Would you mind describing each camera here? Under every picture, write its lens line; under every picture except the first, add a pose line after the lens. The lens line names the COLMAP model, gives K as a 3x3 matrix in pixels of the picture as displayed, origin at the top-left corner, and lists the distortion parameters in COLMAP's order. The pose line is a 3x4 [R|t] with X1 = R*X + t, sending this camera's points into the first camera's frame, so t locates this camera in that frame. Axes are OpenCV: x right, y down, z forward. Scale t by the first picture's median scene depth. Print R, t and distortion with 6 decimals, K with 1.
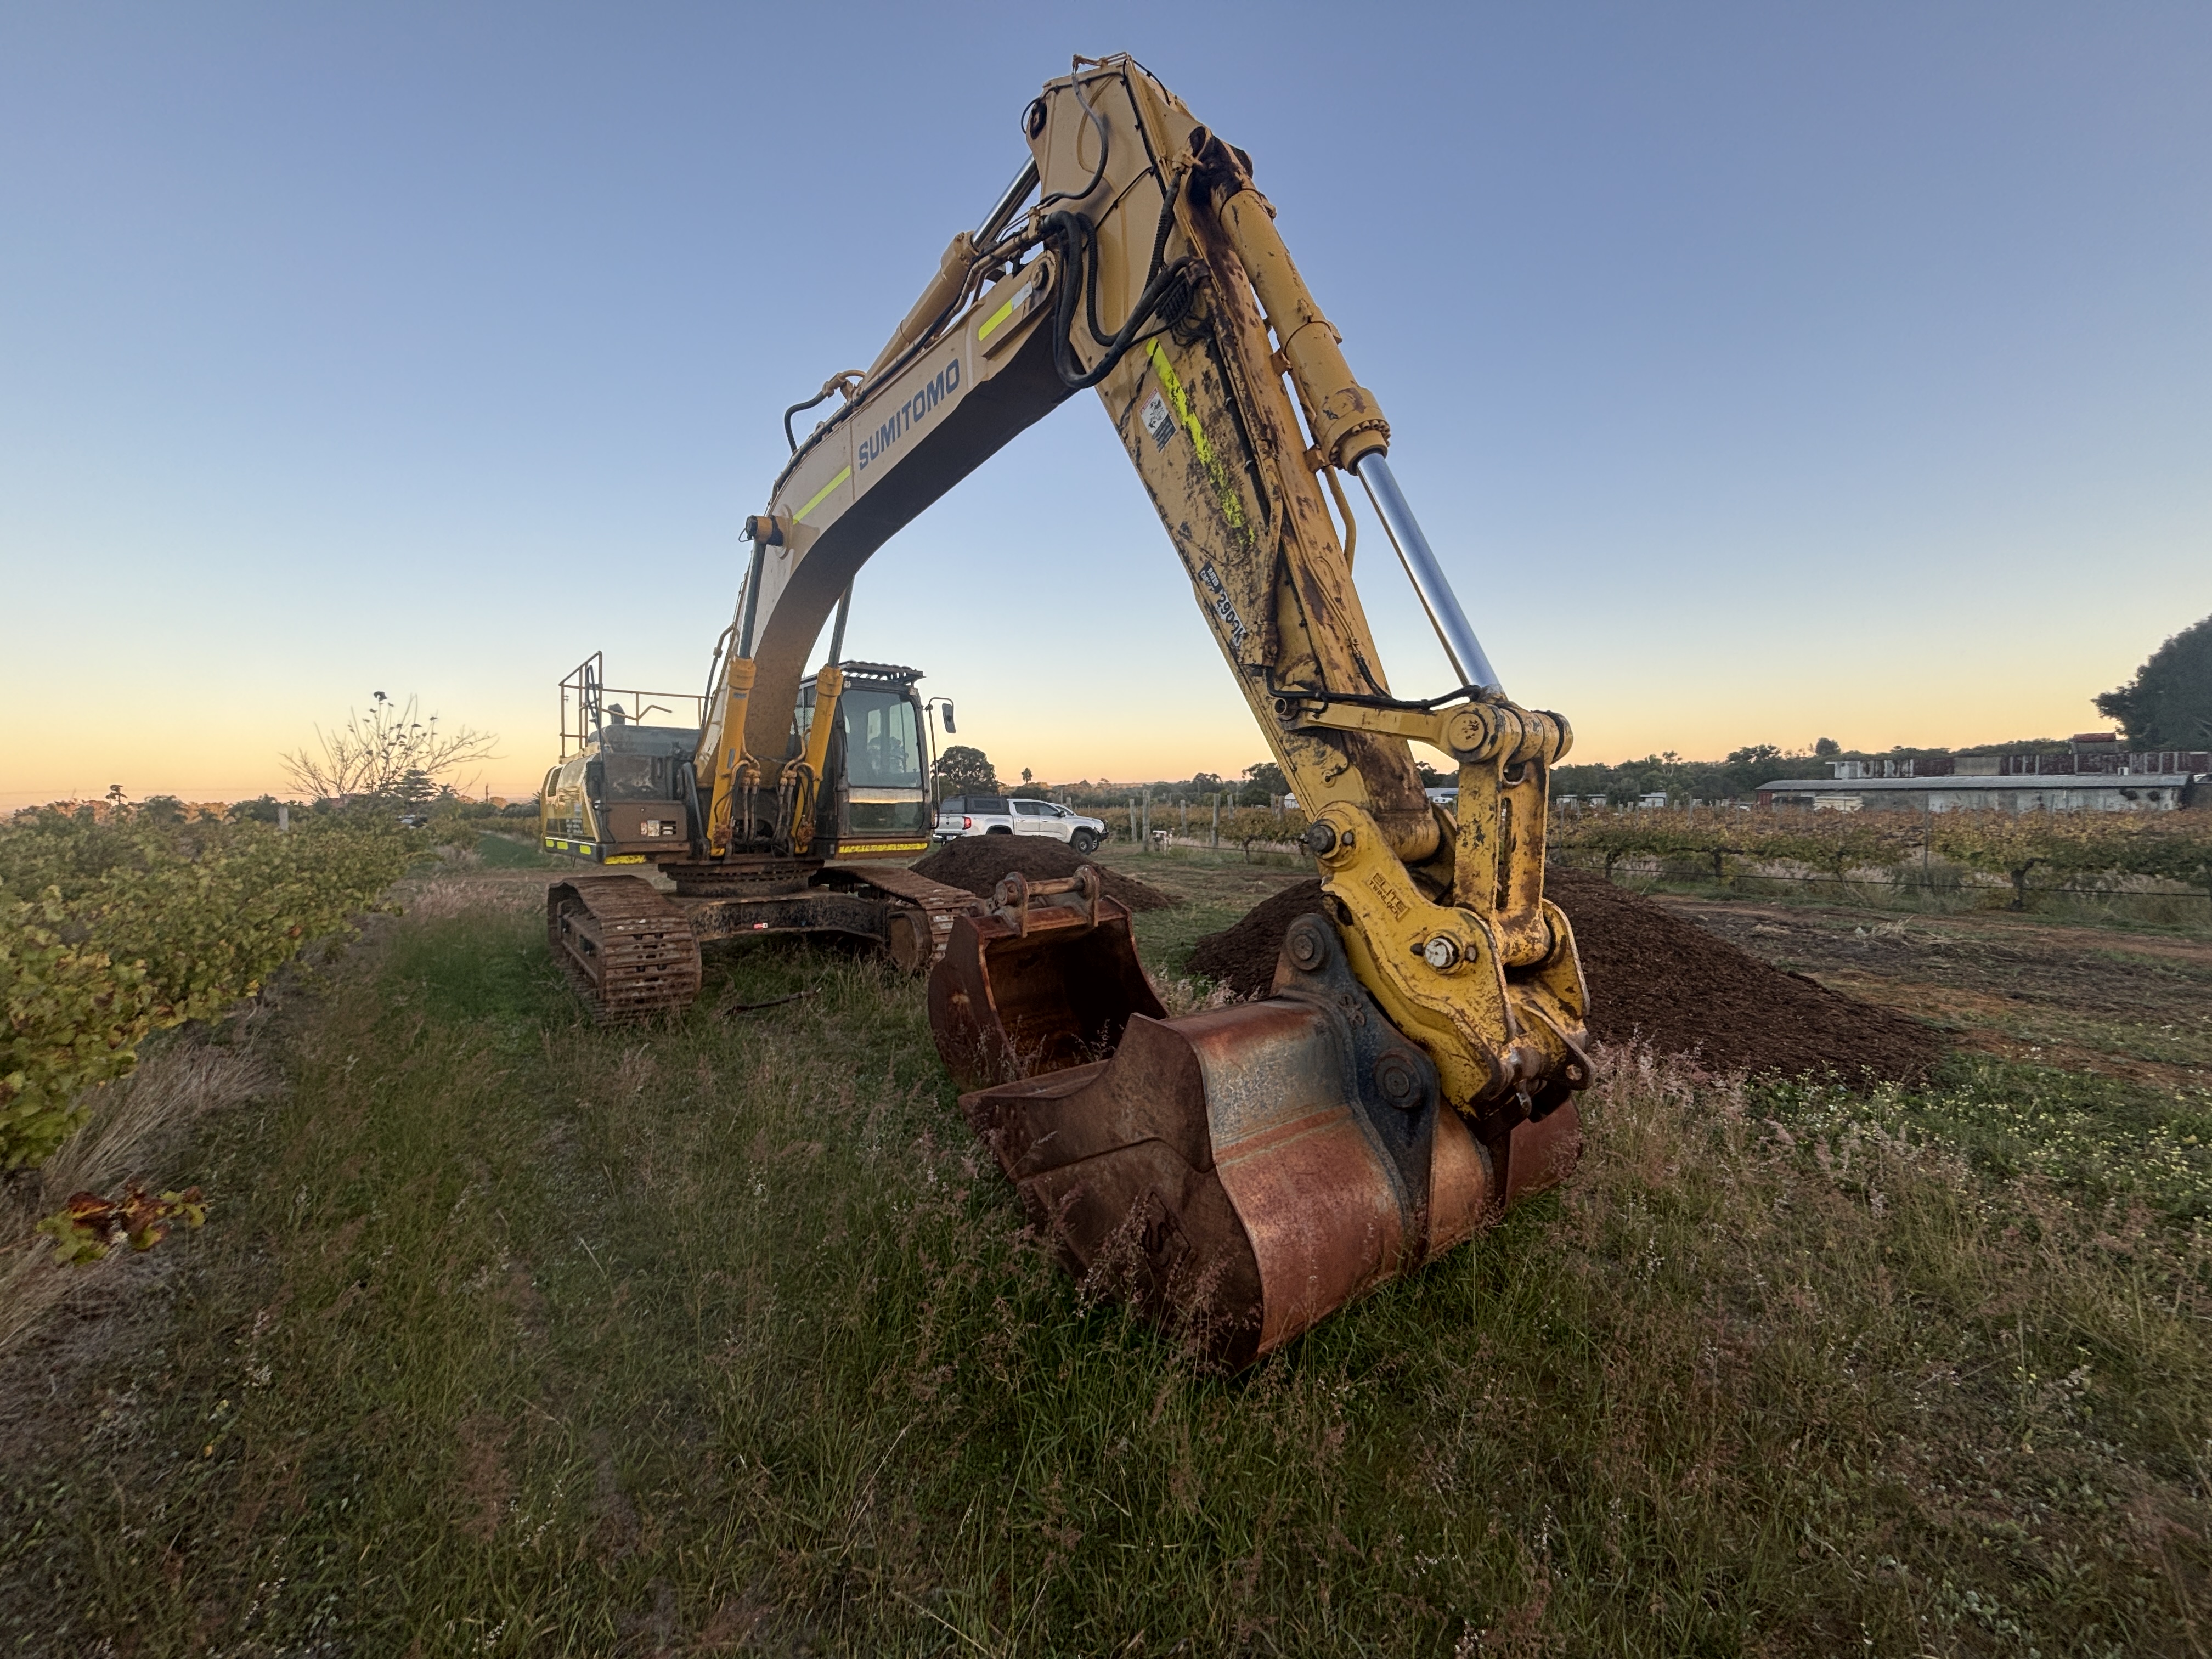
lens RADIAL K [[868.9, 0, 1102.7], [0, 868.9, 820.1], [0, 0, 1]] dist [-0.000120, 0.000005]
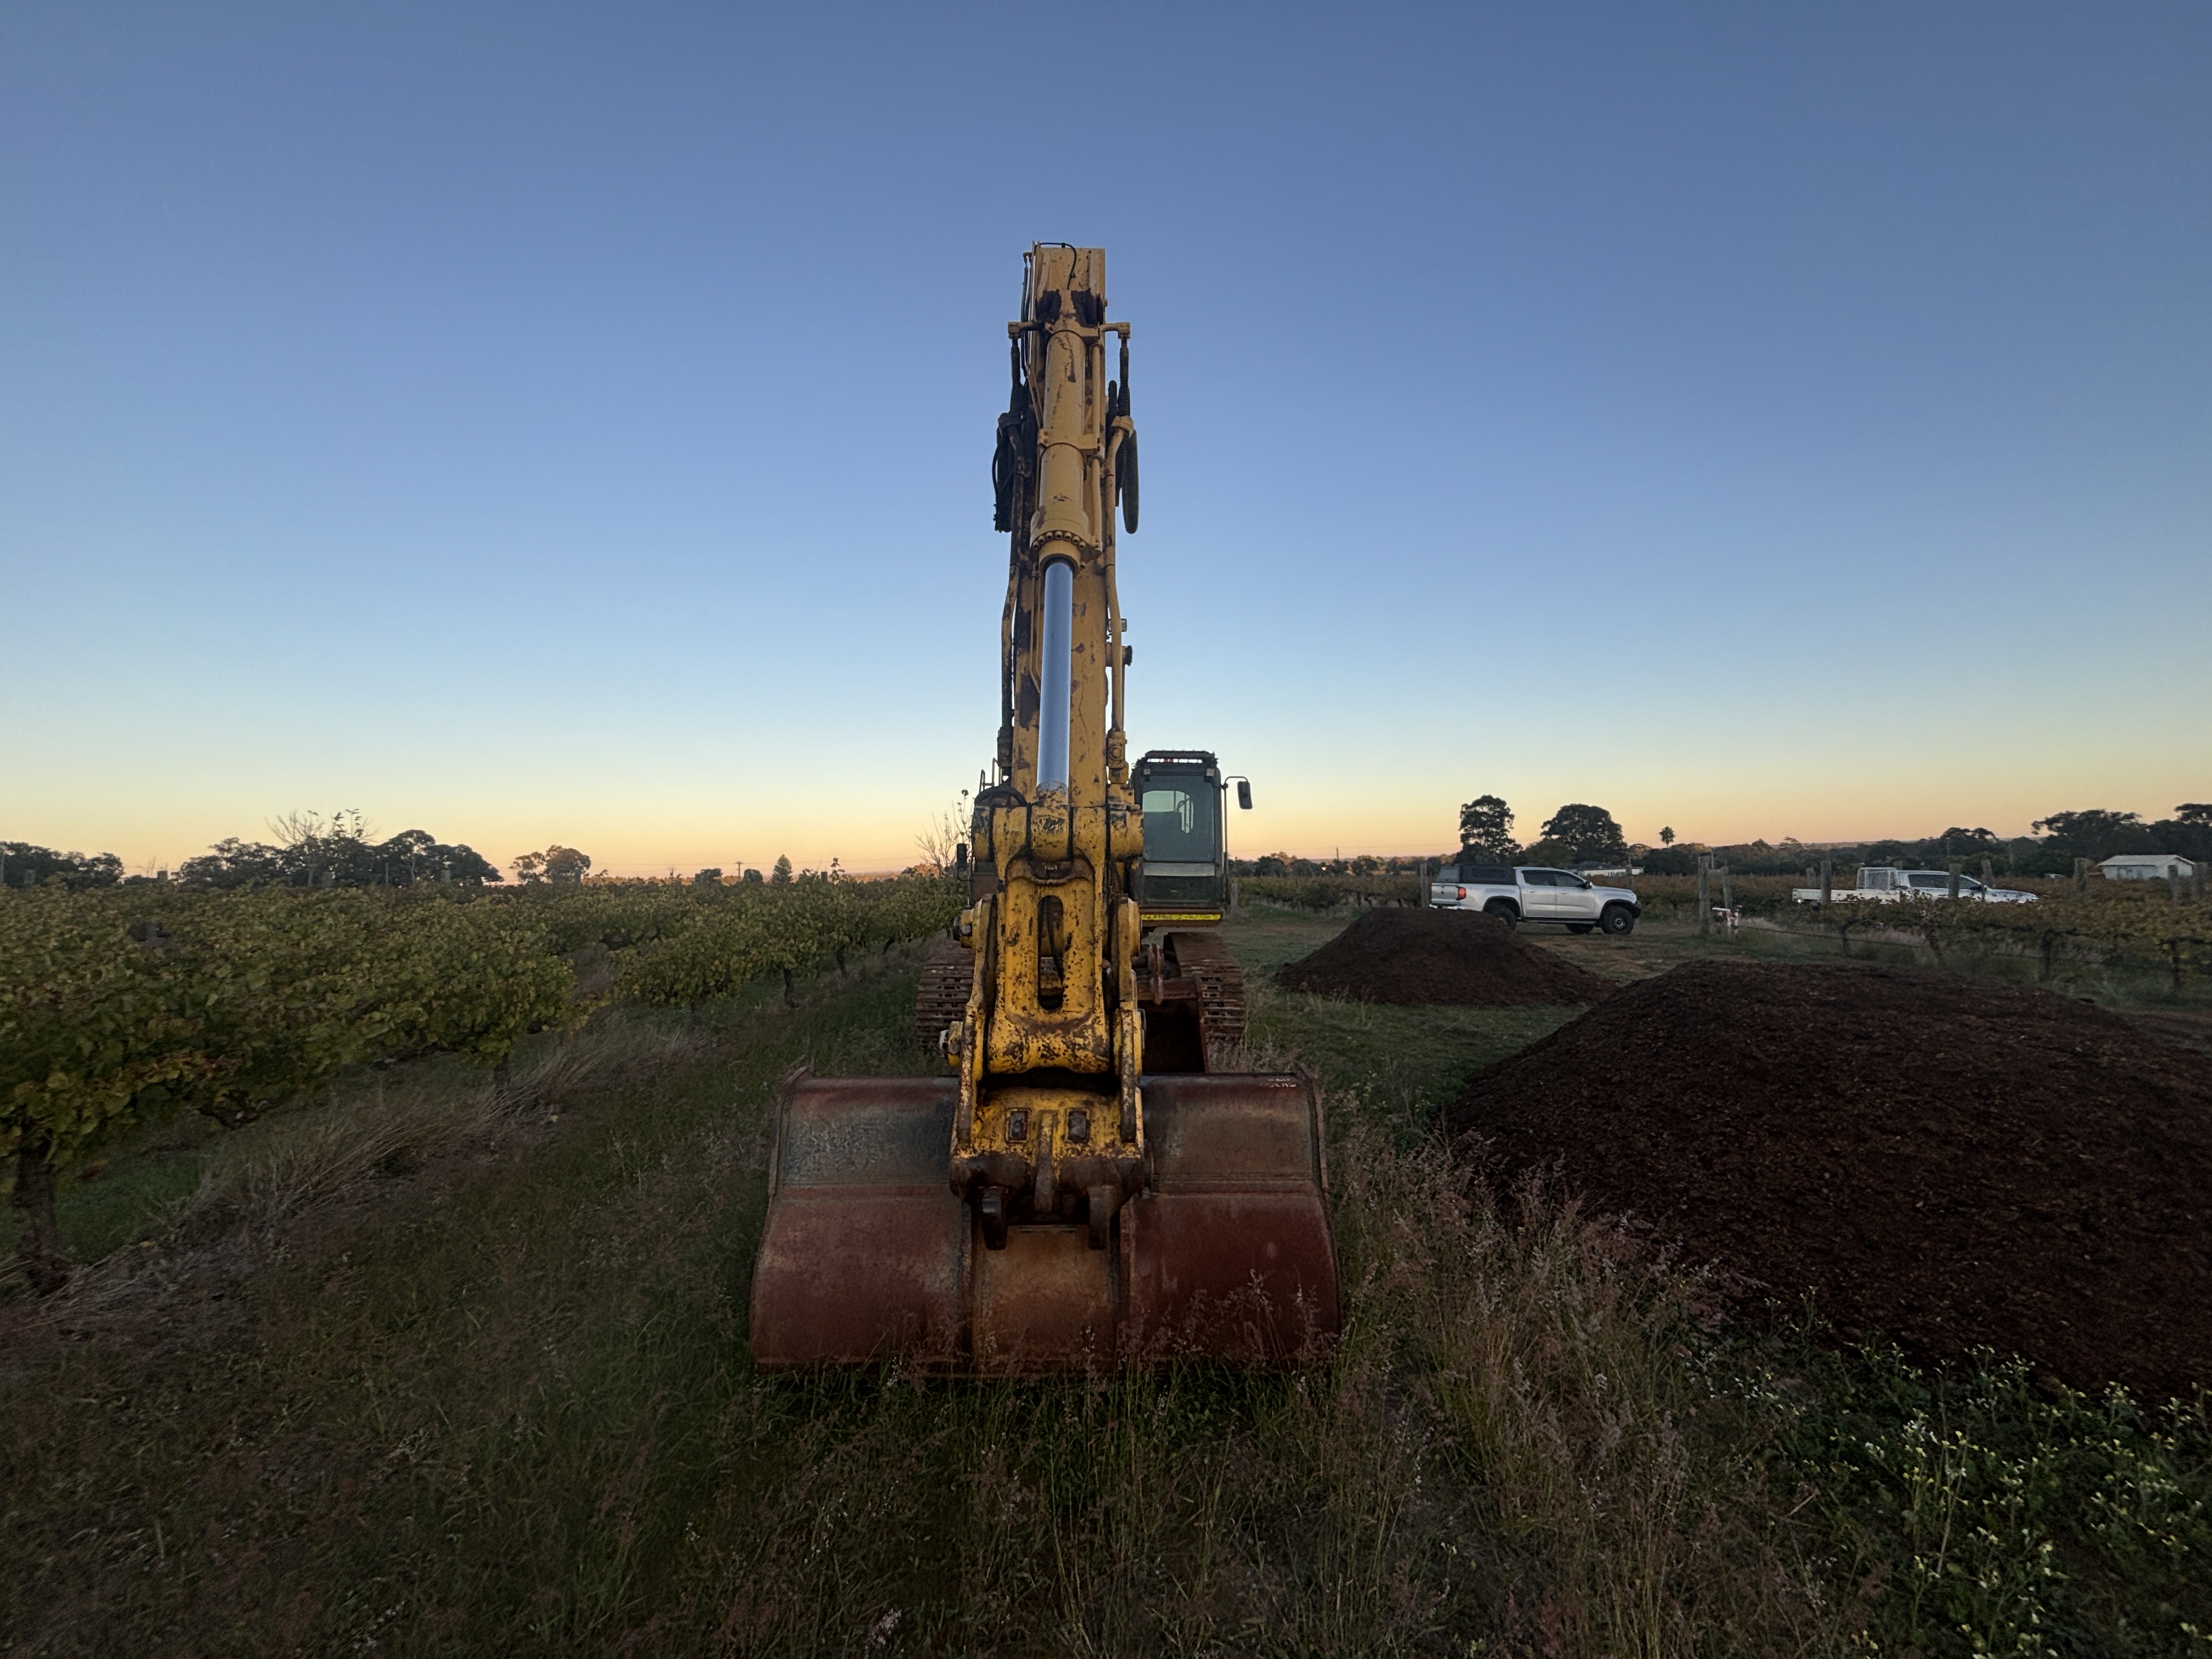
lens RADIAL K [[866.9, 0, 1106.0], [0, 866.9, 829.5], [0, 0, 1]] dist [0.007493, -0.000013]
pose [[0.789535, -0.023119, -0.613270, 0.229702], [-0.015714, 0.998201, -0.057860, -0.009313], [0.613505, 0.055319, 0.787751, 0.056032]]
